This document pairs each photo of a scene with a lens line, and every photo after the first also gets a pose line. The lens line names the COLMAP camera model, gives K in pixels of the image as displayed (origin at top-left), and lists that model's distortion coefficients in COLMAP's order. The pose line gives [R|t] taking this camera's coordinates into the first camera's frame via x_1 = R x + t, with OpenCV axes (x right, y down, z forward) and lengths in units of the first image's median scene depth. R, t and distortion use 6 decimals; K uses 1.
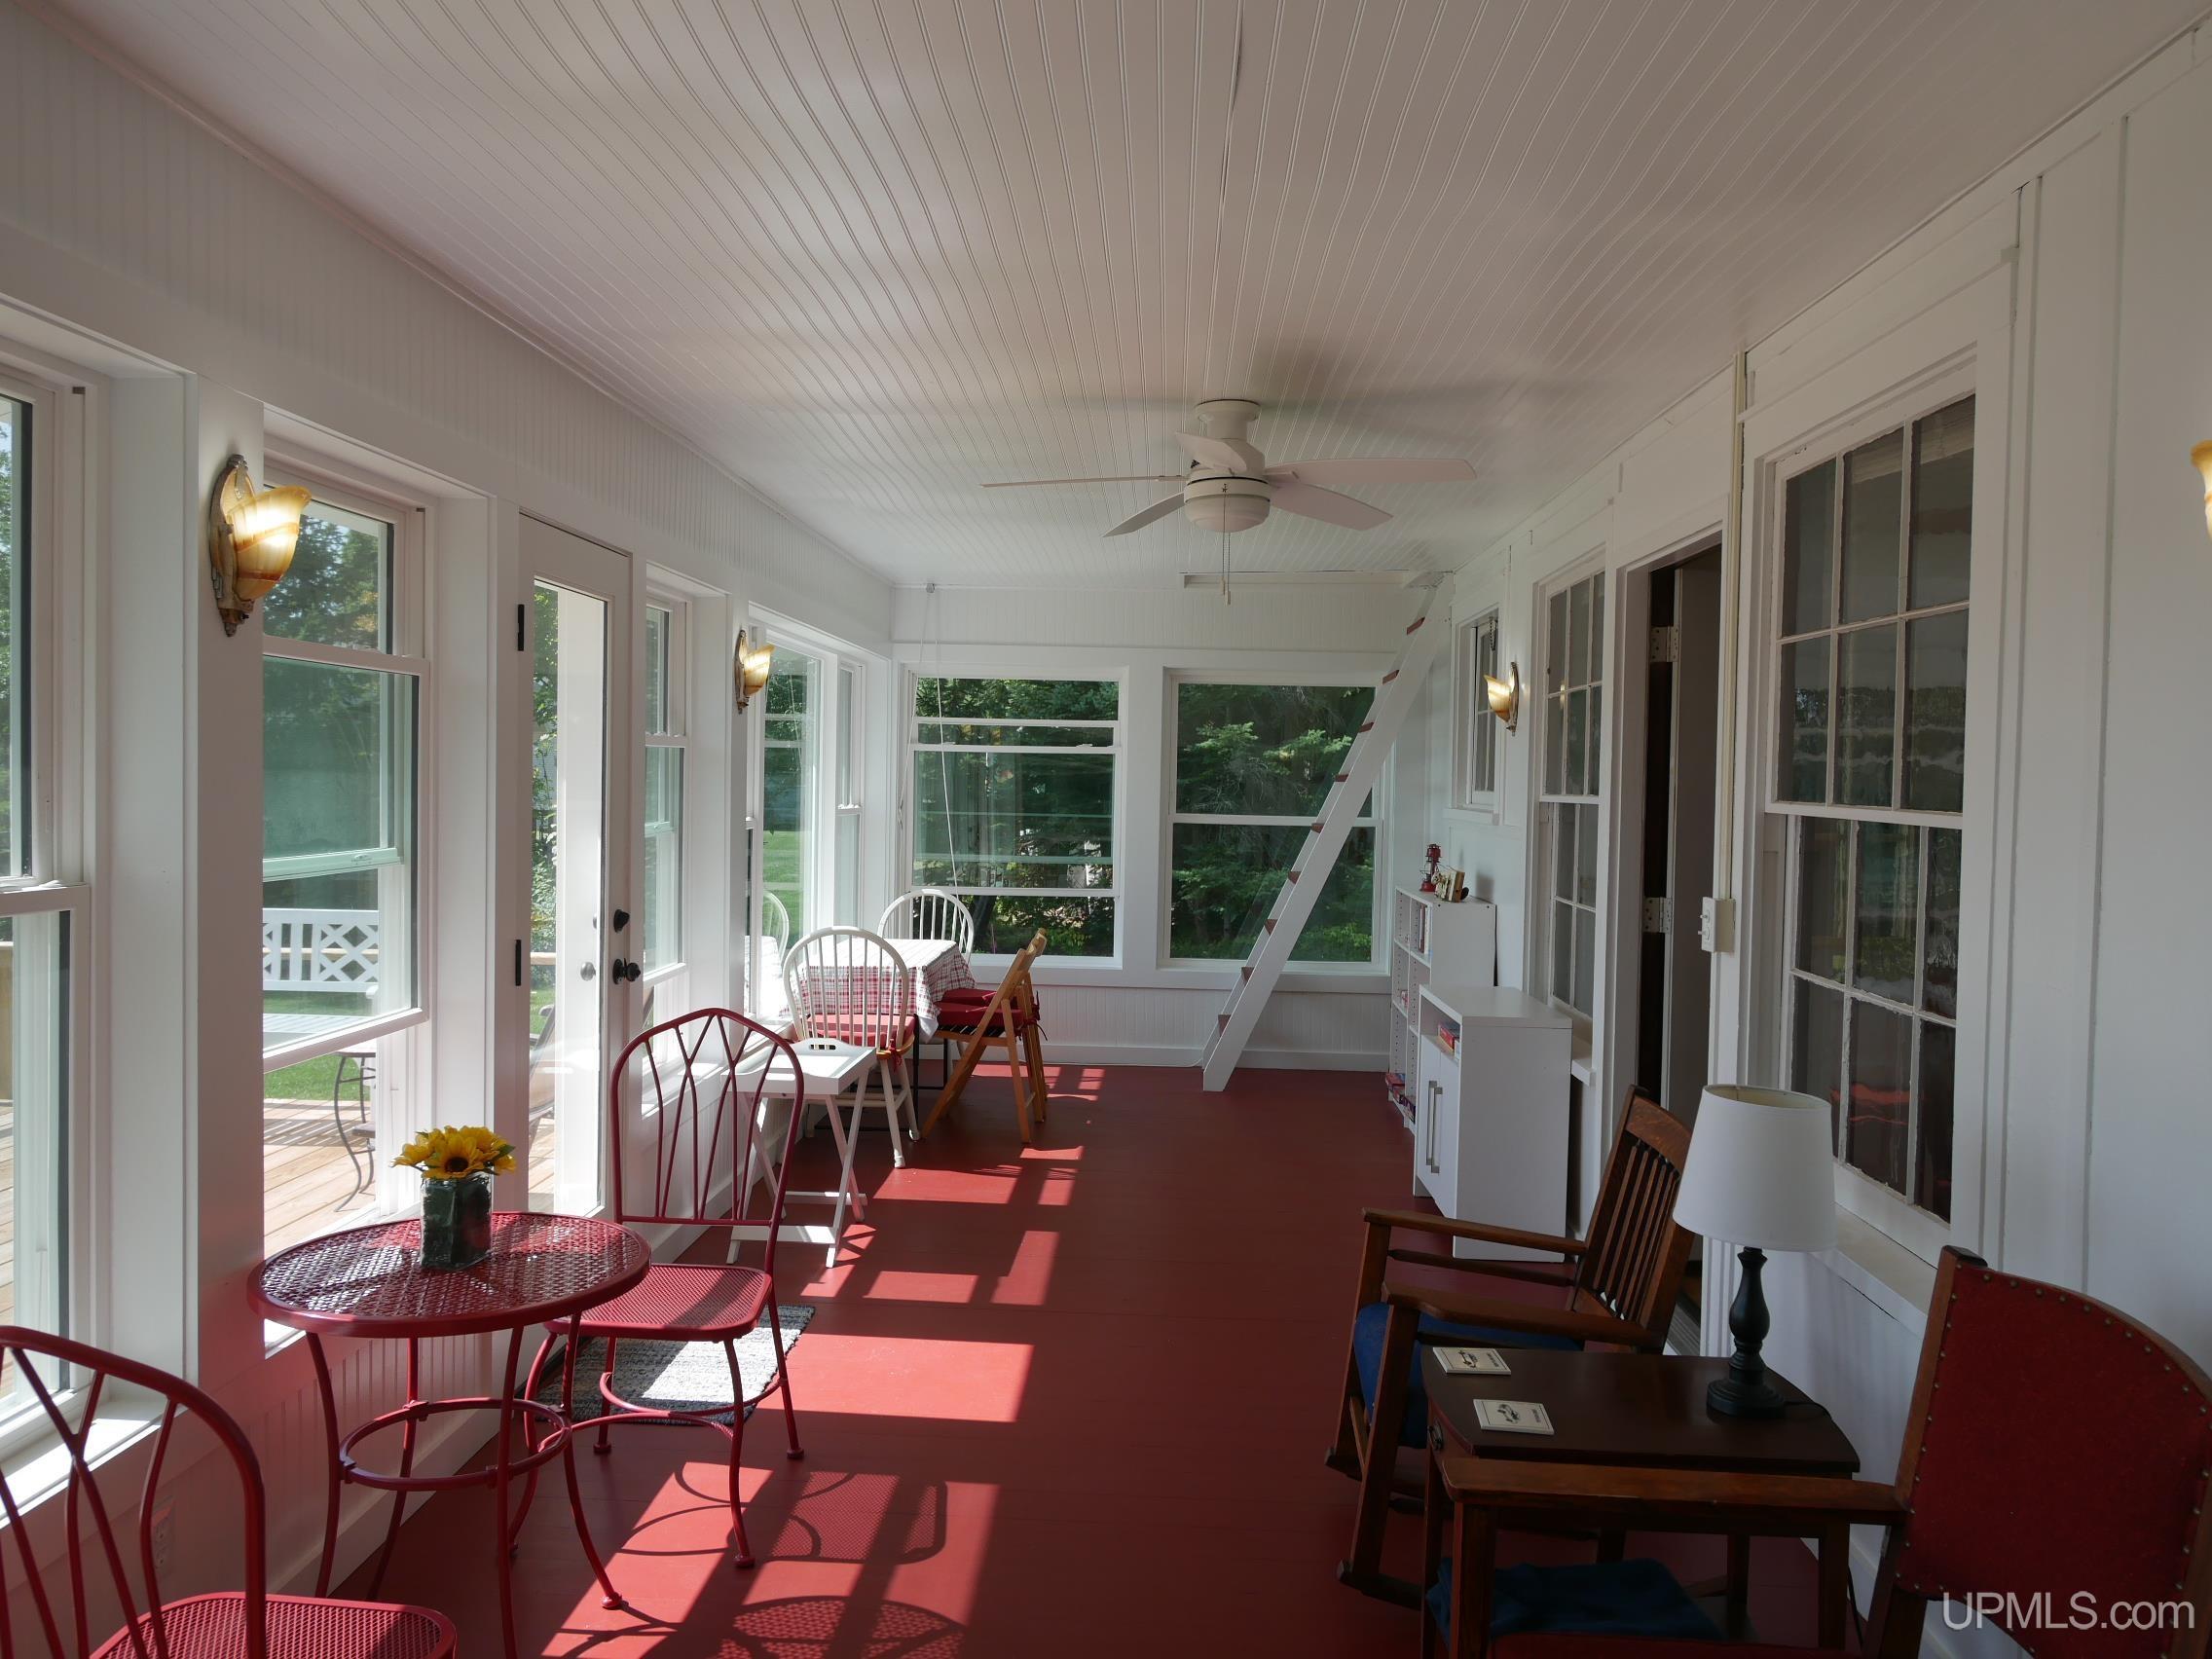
lens RADIAL K [[1624.5, 0, 1106.0], [0, 1624.5, 829.5], [0, 0, 1]] dist [-0.001171, 0.000069]
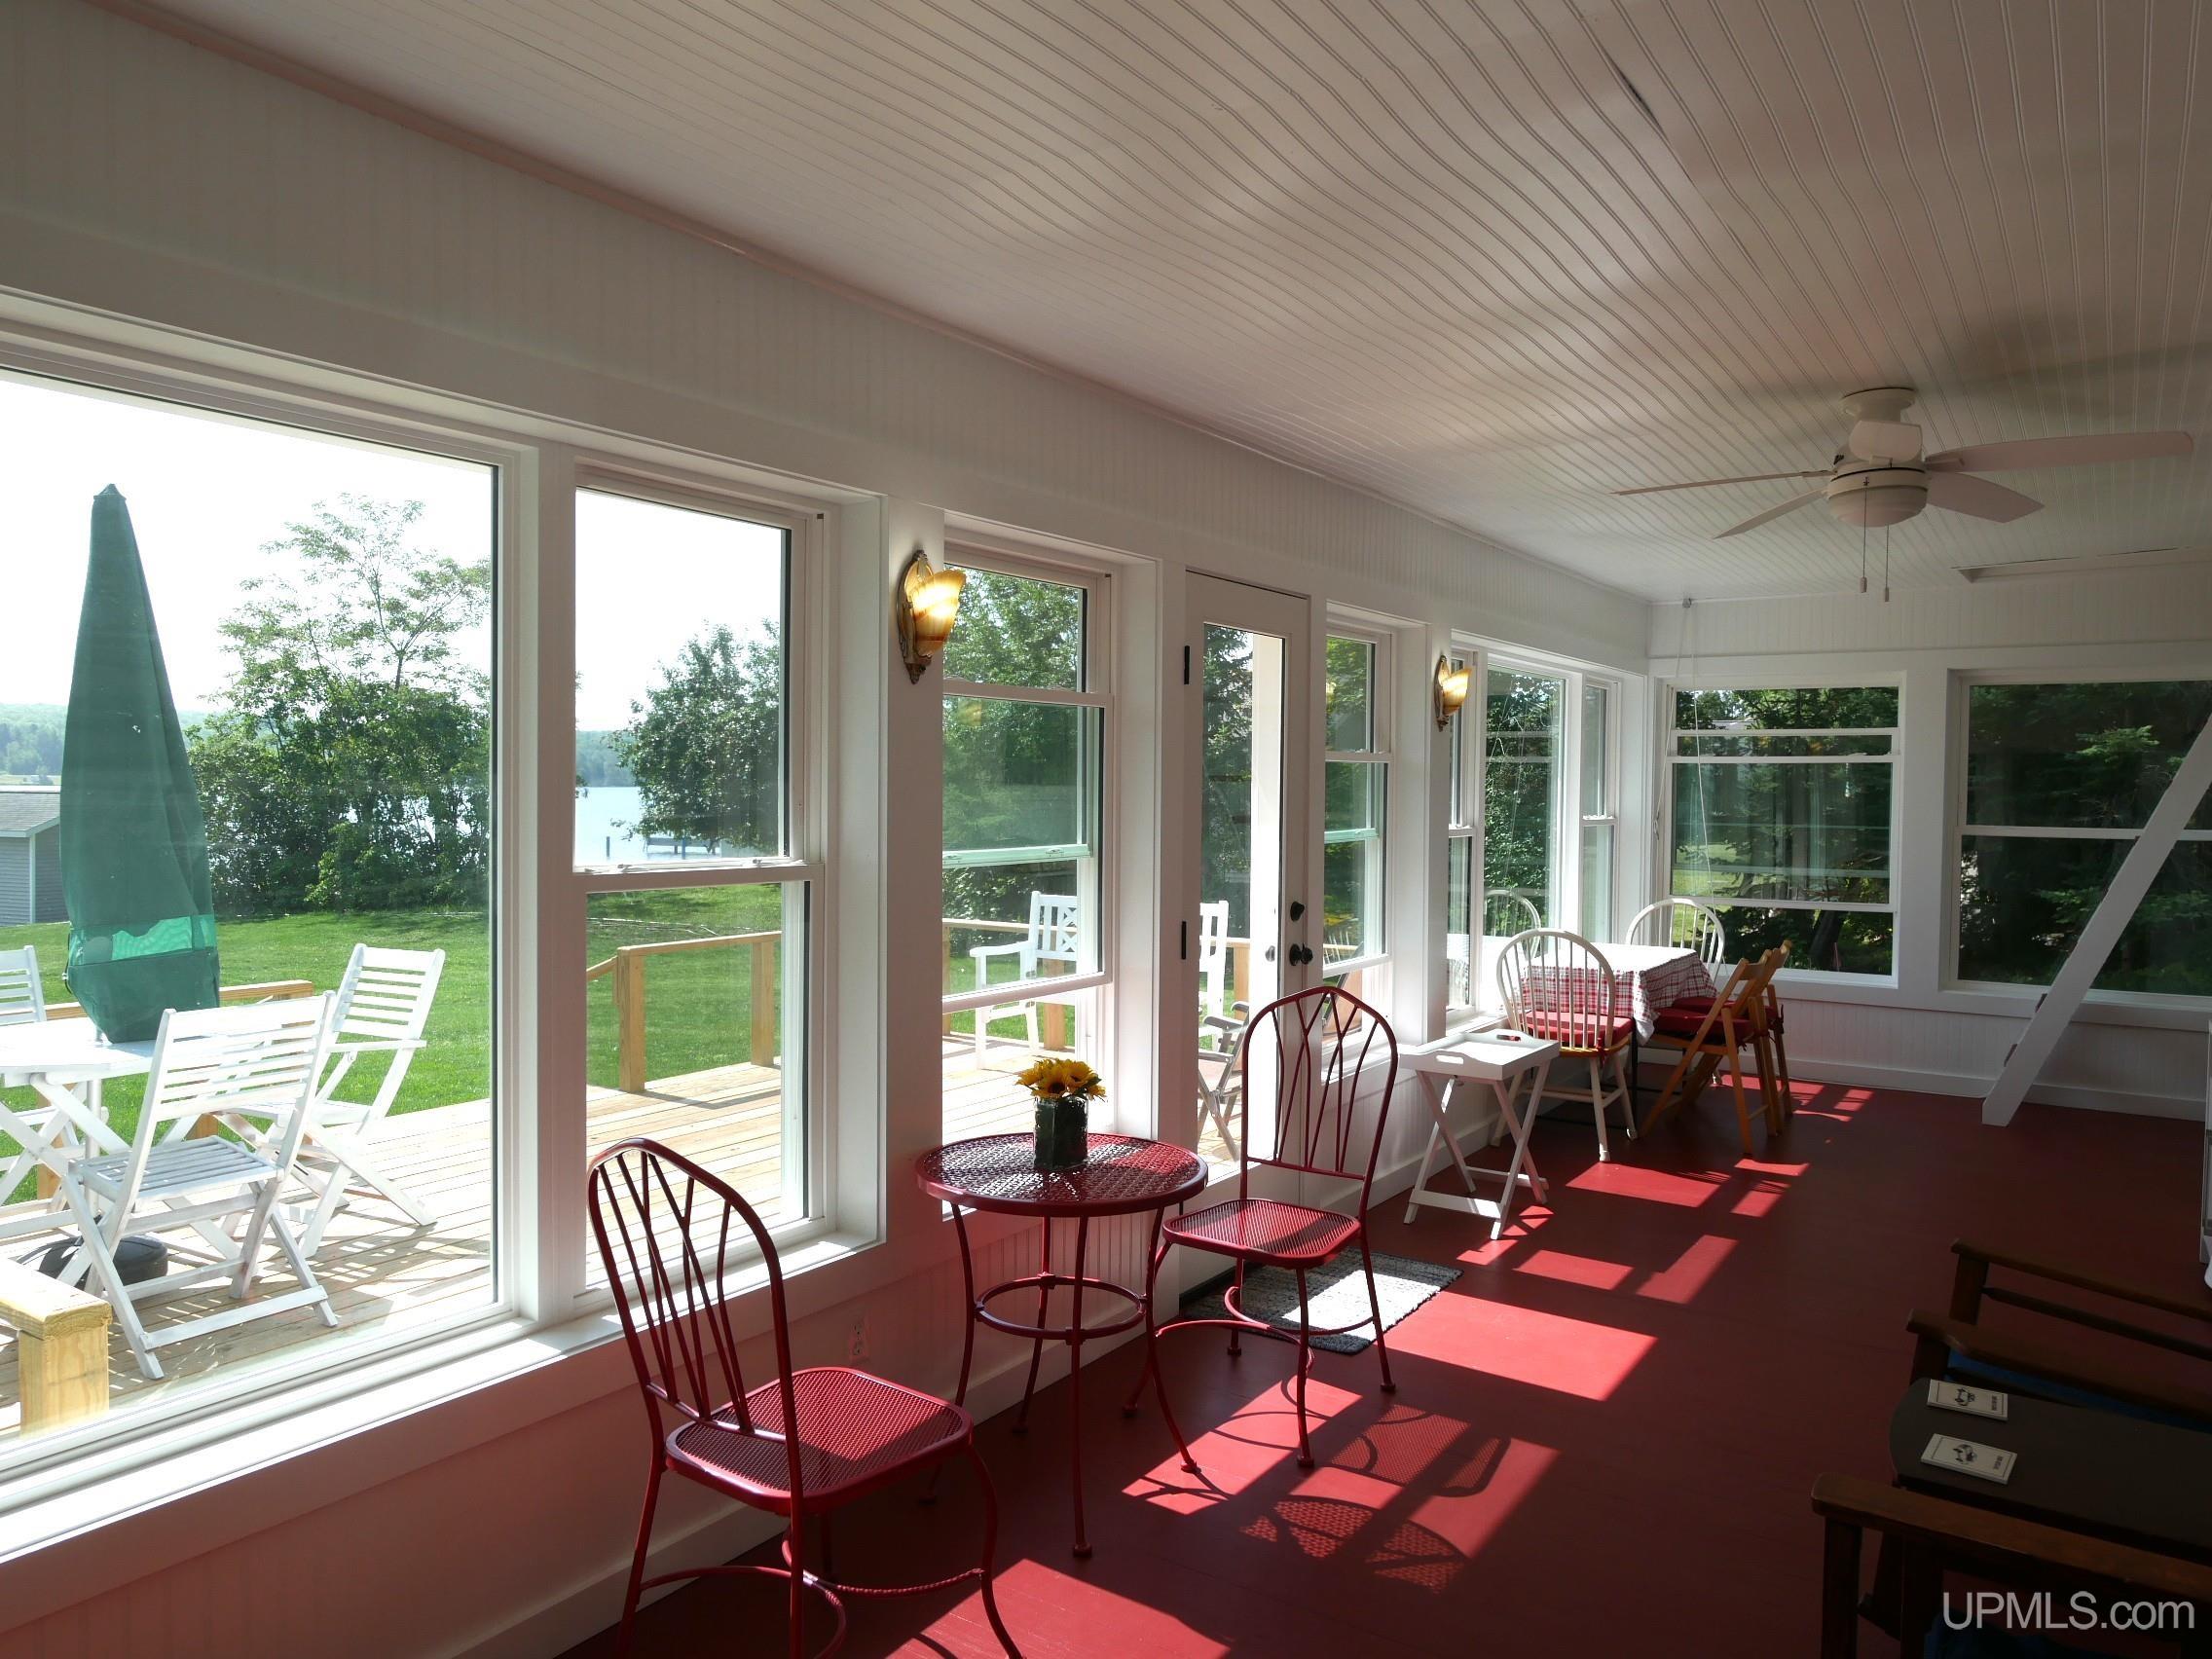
lens RADIAL K [[1521.1, 0, 1106.0], [0, 1521.1, 829.5], [0, 0, 1]] dist [-0.004684, -0.003852]
pose [[0.852471, 0.003722, -0.522762, 0.145092], [-0.008770, 0.999936, -0.007182, 0.006096], [0.522702, 0.010708, 0.852448, -0.001681]]
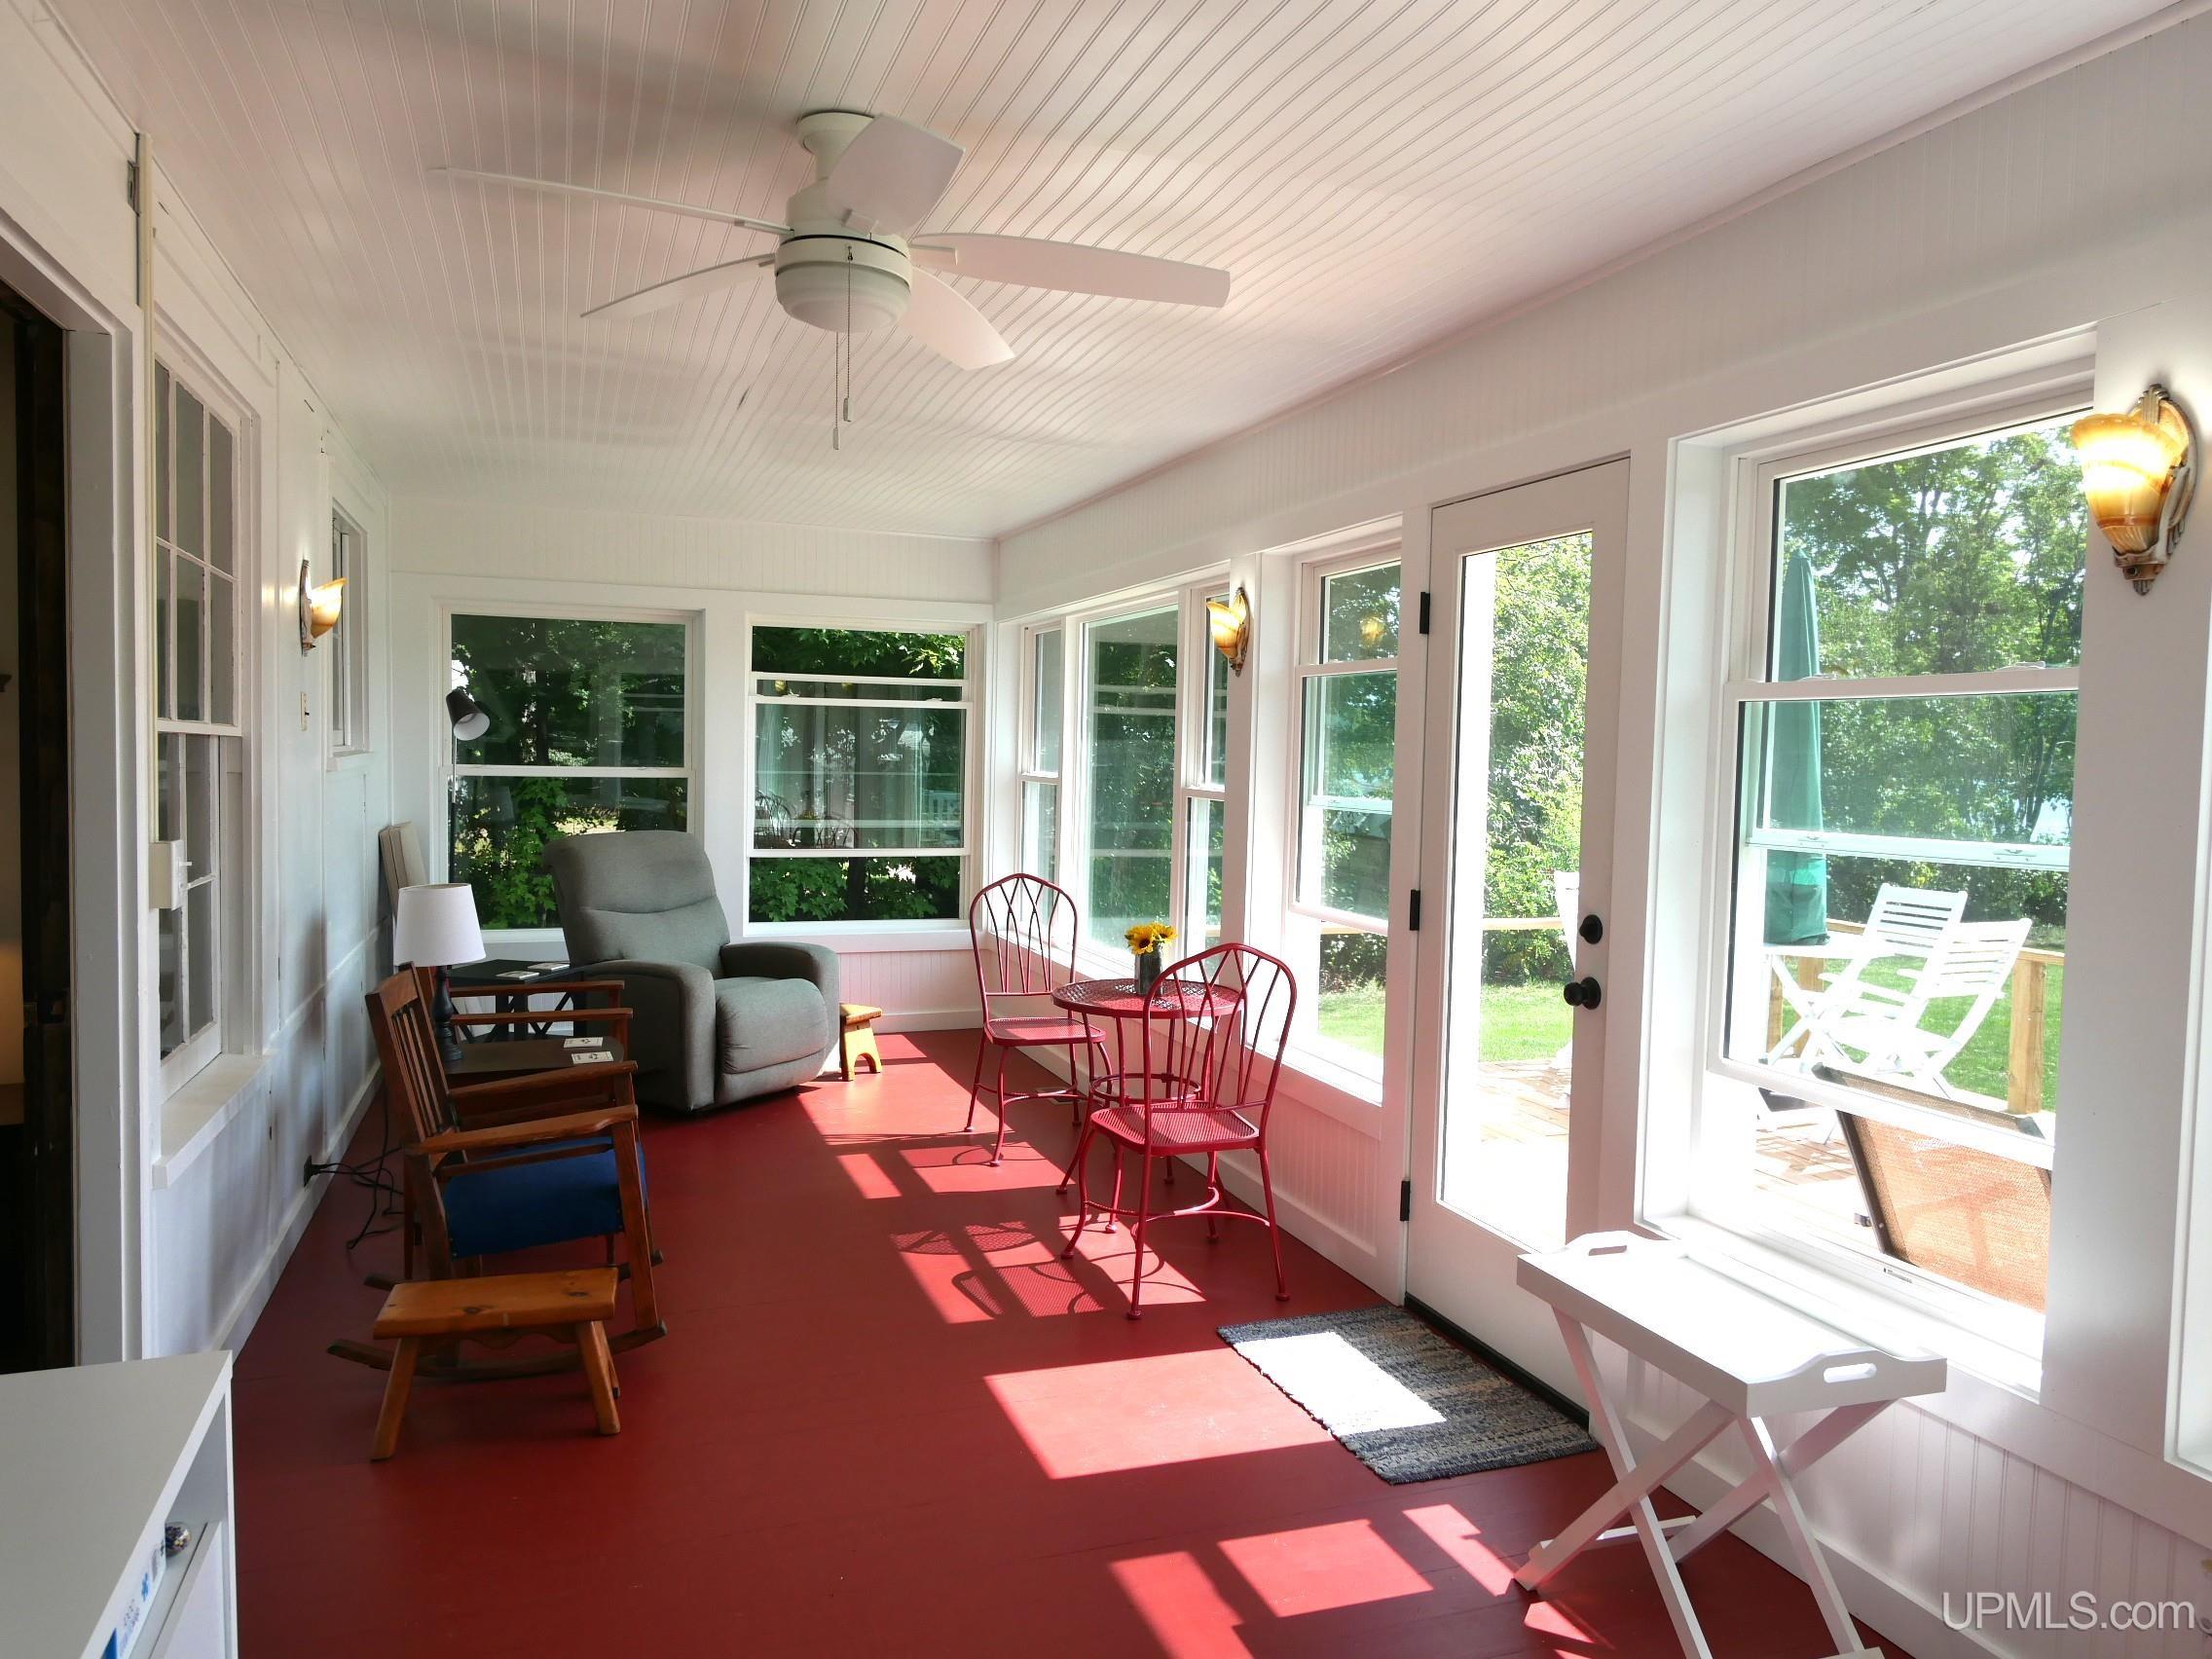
lens RADIAL K [[1521.1, 0, 1106.0], [0, 1521.1, 829.5], [0, 0, 1]] dist [-0.004684, -0.003852]
pose [[-0.925777, -0.015019, -0.377773, 0.187819], [-0.047167, 0.995992, 0.075991, -0.036198], [0.375117, 0.088169, -0.922775, 1.503056]]
